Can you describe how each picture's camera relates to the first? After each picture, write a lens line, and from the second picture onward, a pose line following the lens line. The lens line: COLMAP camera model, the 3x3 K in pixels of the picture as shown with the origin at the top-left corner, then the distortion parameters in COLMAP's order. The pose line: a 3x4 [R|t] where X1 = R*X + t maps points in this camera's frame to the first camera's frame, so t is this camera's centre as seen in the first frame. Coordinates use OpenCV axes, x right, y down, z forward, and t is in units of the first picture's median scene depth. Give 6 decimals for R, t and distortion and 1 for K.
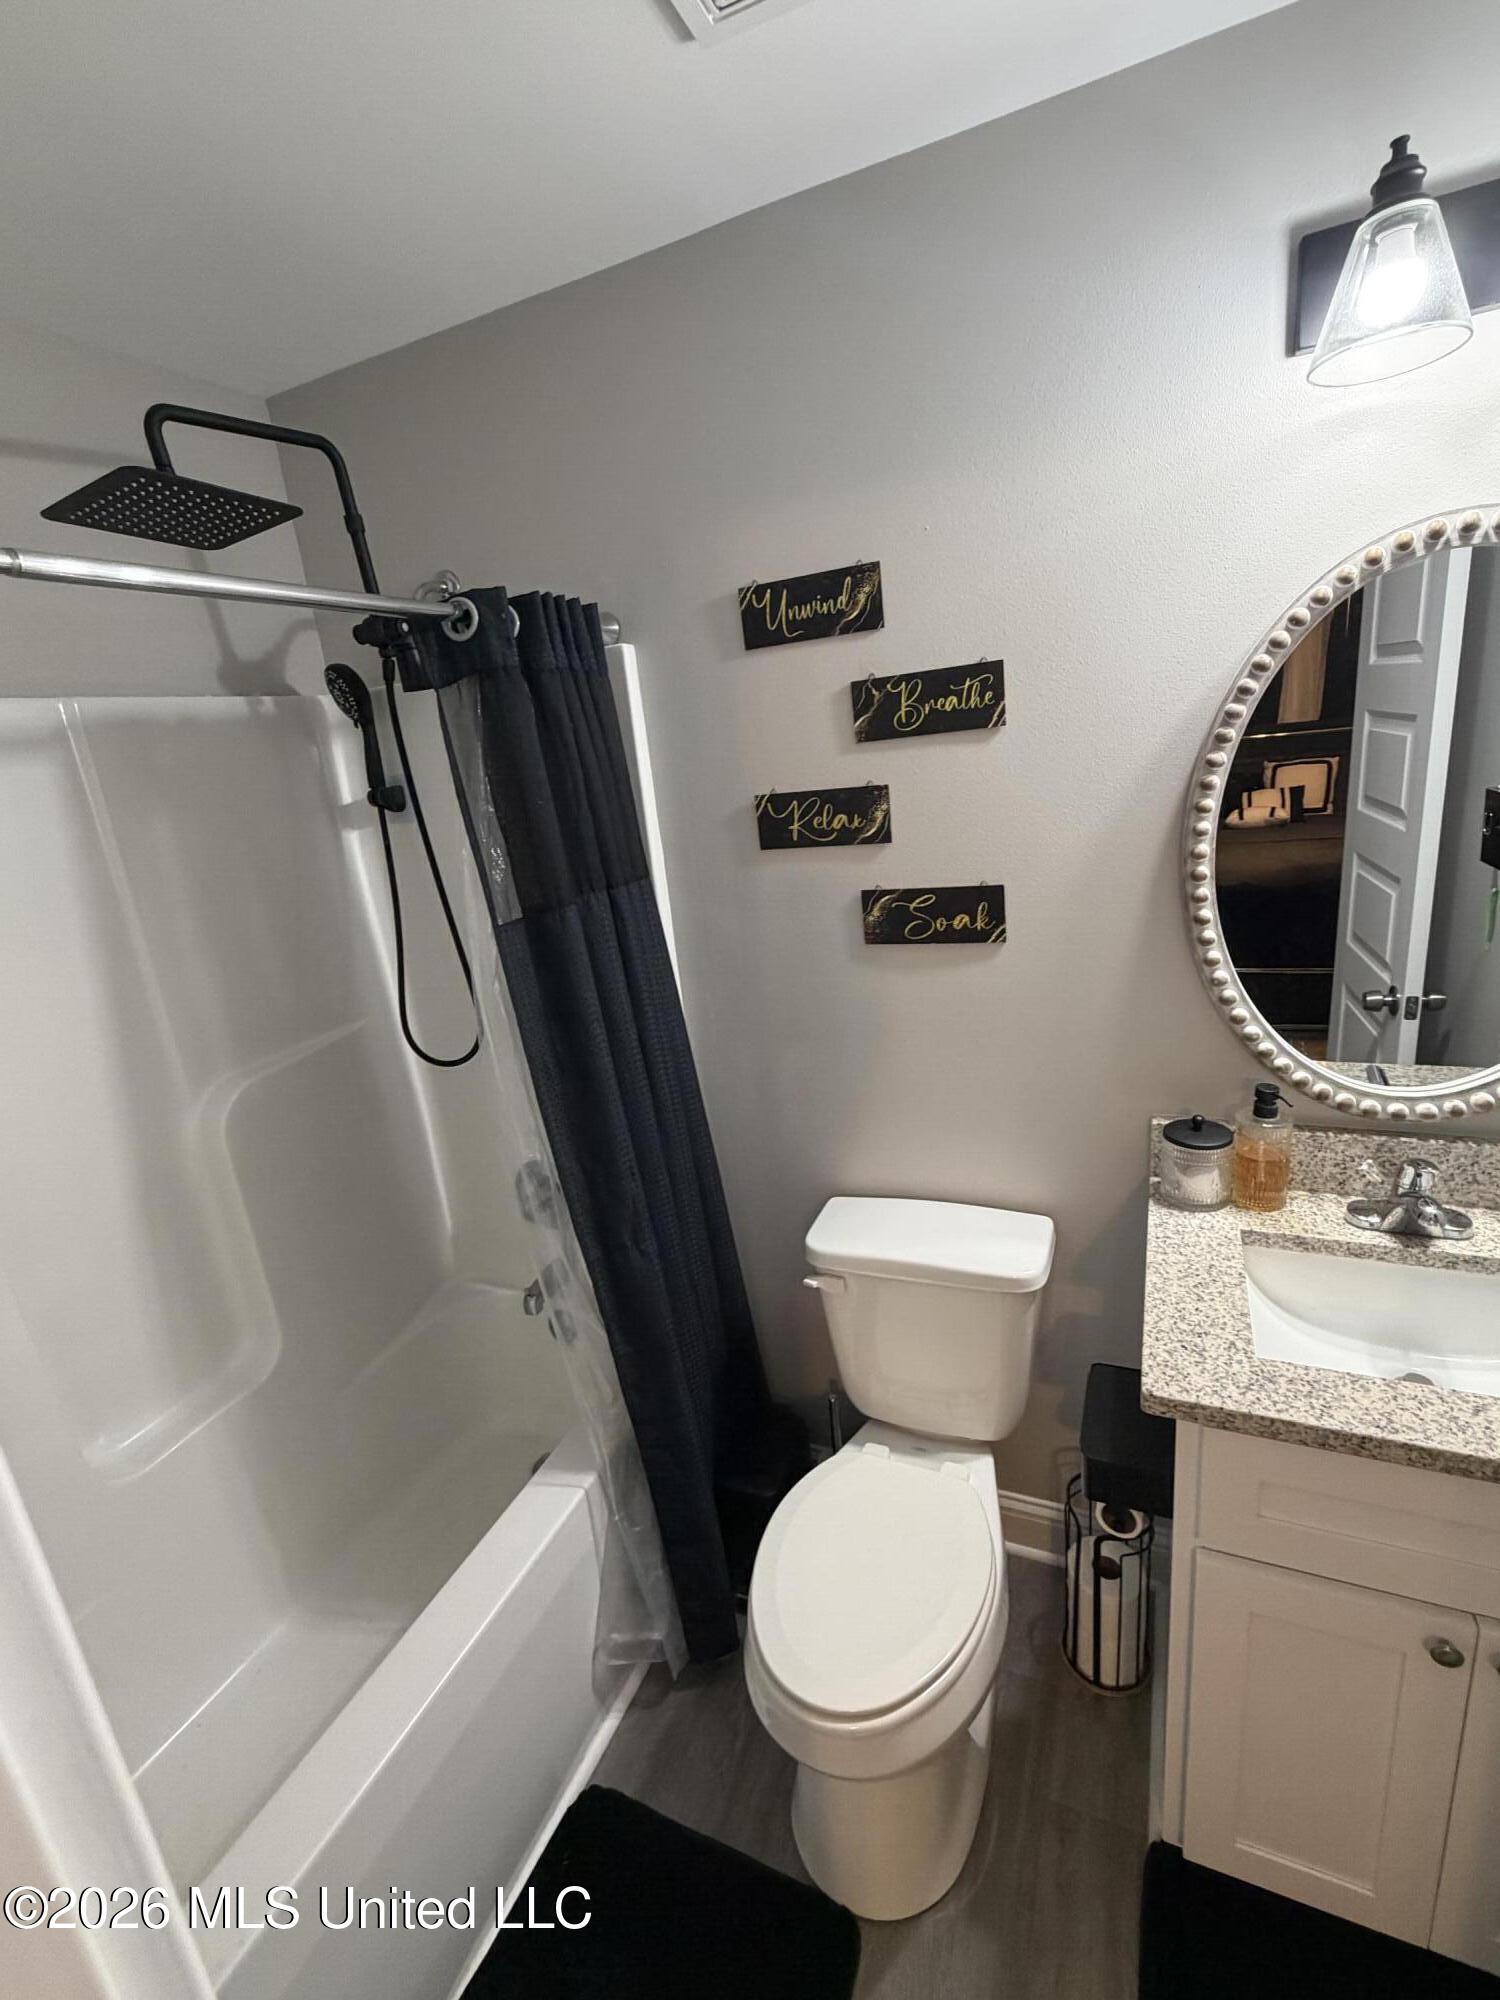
lens RADIAL K [[852.8, 0, 781.2], [0, 852.8, 1014.1], [0, 0, 1]] dist [-0.000248, -0.000185]
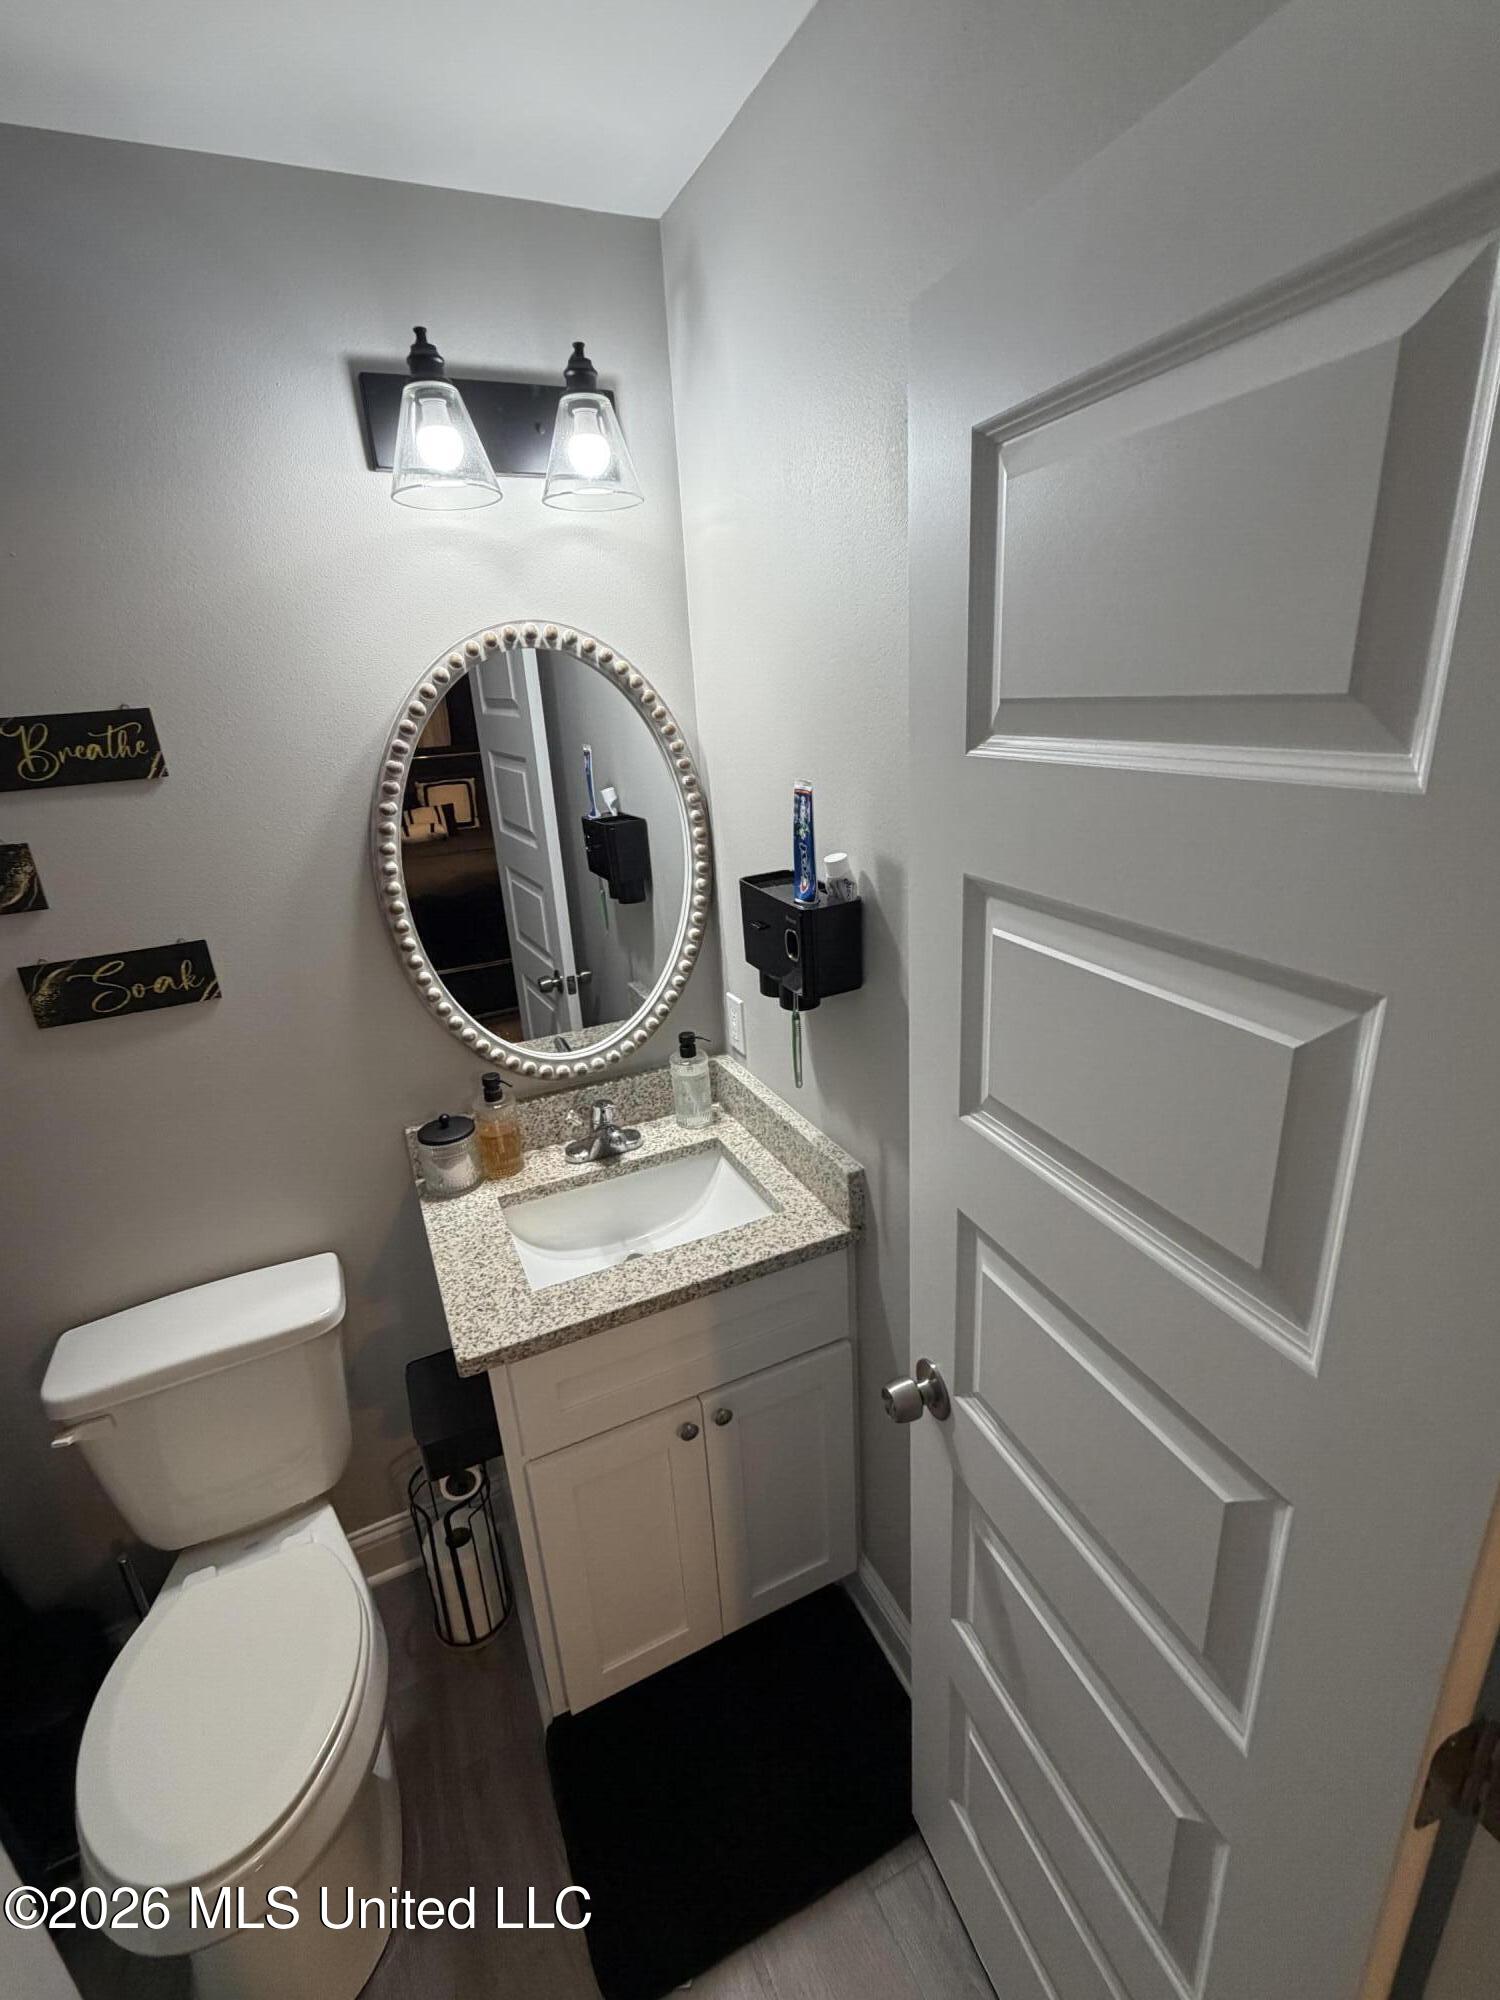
lens RADIAL K [[852.8, 0, 746.3], [0, 852.8, 1001.9], [0, 0, 1]] dist [-0.000248, -0.000185]
pose [[0.651262, -0.184001, 0.736207, -0.063067], [0.200758, 0.977369, 0.066681, -0.024625], [-0.731815, 0.104373, 0.673463, -0.087960]]
